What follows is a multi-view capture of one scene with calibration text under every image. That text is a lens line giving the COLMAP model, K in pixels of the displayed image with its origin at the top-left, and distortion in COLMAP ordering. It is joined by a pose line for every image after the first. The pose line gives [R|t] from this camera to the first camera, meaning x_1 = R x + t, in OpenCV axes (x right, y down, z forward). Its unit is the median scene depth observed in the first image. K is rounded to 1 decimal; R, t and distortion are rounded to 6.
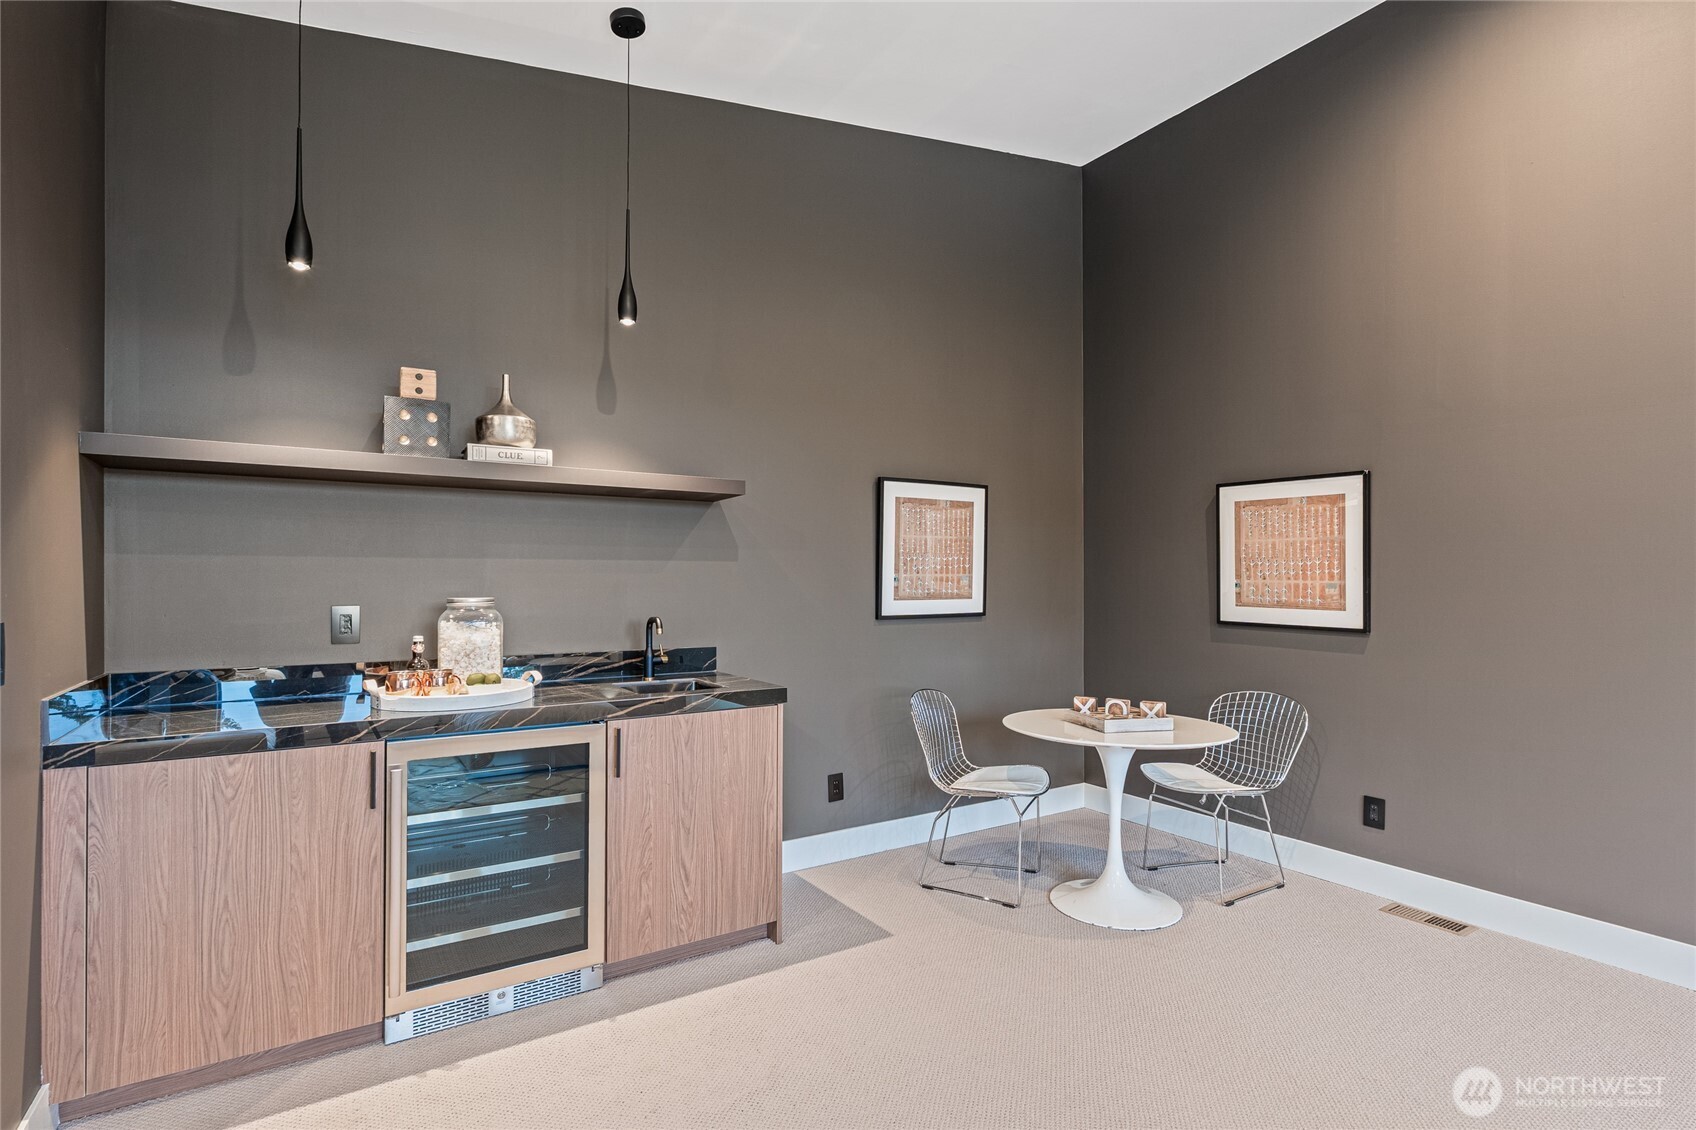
lens RADIAL K [[796.8, 0, 845.6], [0, 796.8, 586.4], [0, 0, 1]] dist [0.078364, 0.000000]
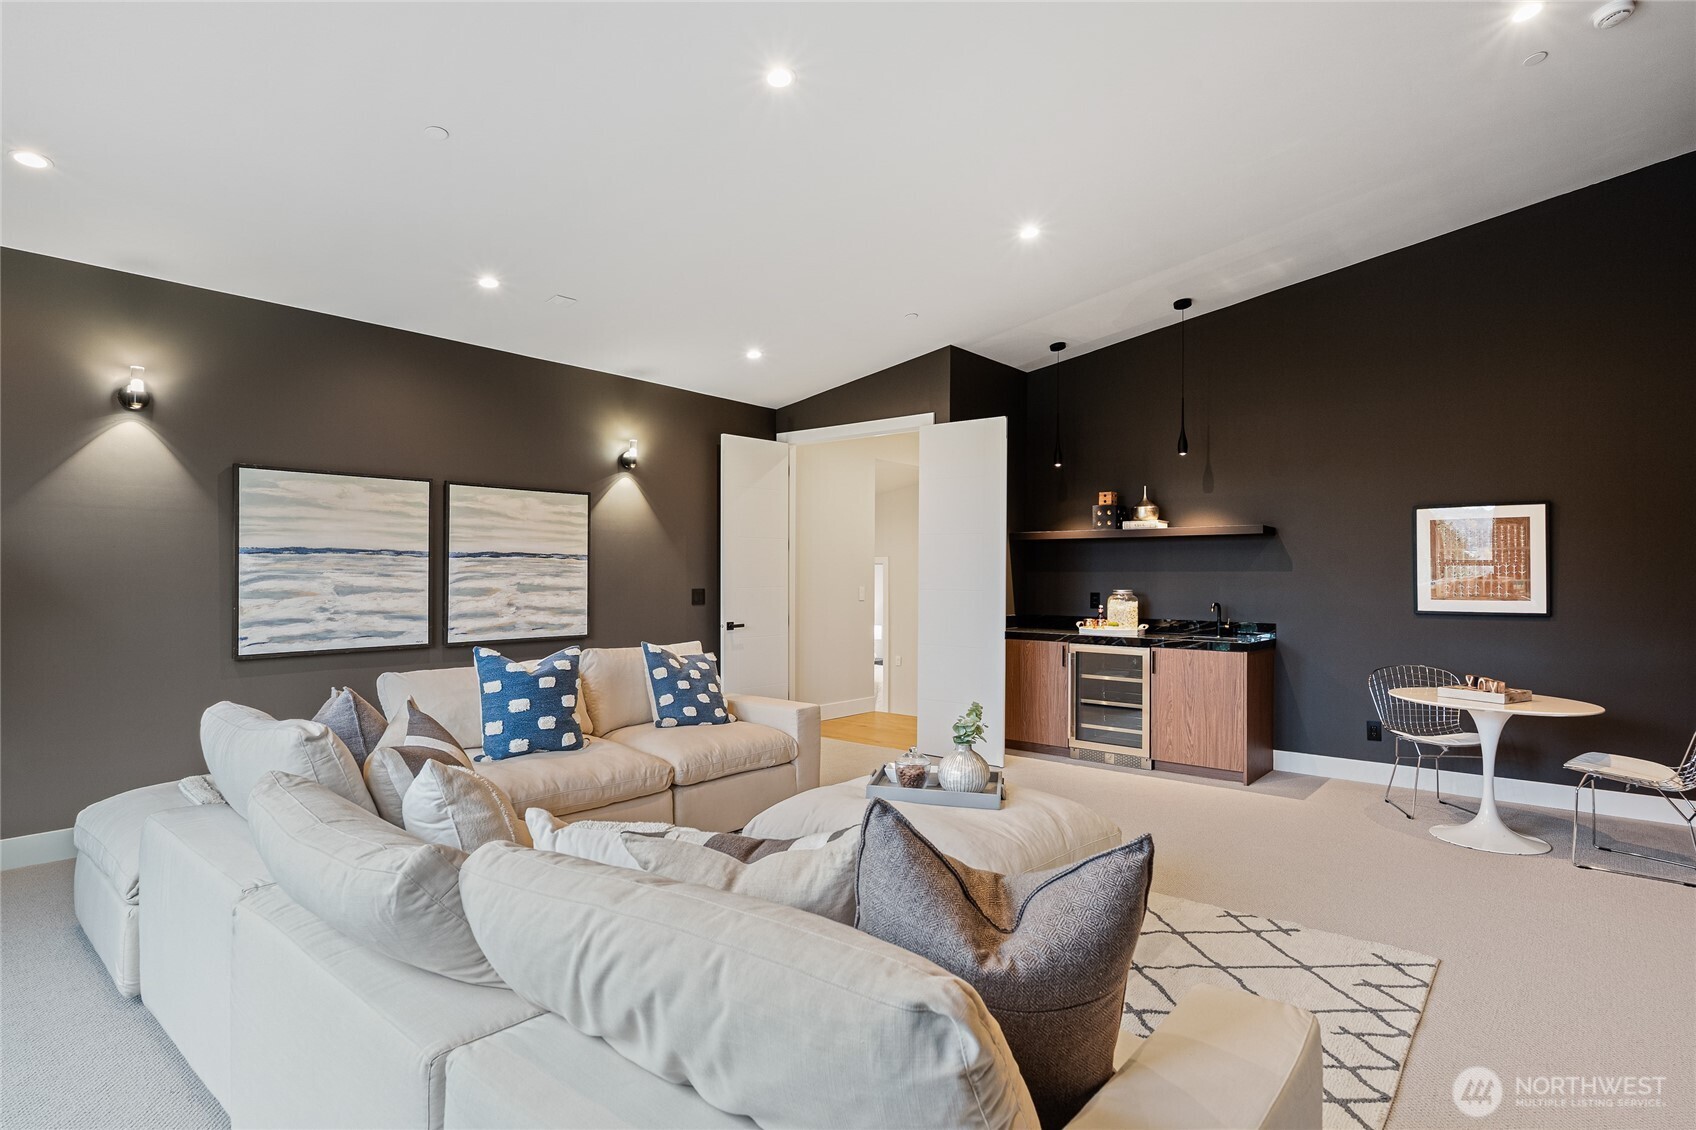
lens RADIAL K [[872.0, 0, 848.0], [0, 872.0, 565.0], [0, 0, 1]] dist [-0.000090, -0.000020]
pose [[0.344912, -0.023785, -0.938334, 1.571362], [-0.020776, 0.999241, -0.032965, 0.040594], [0.938405, 0.030865, 0.344156, -0.552286]]
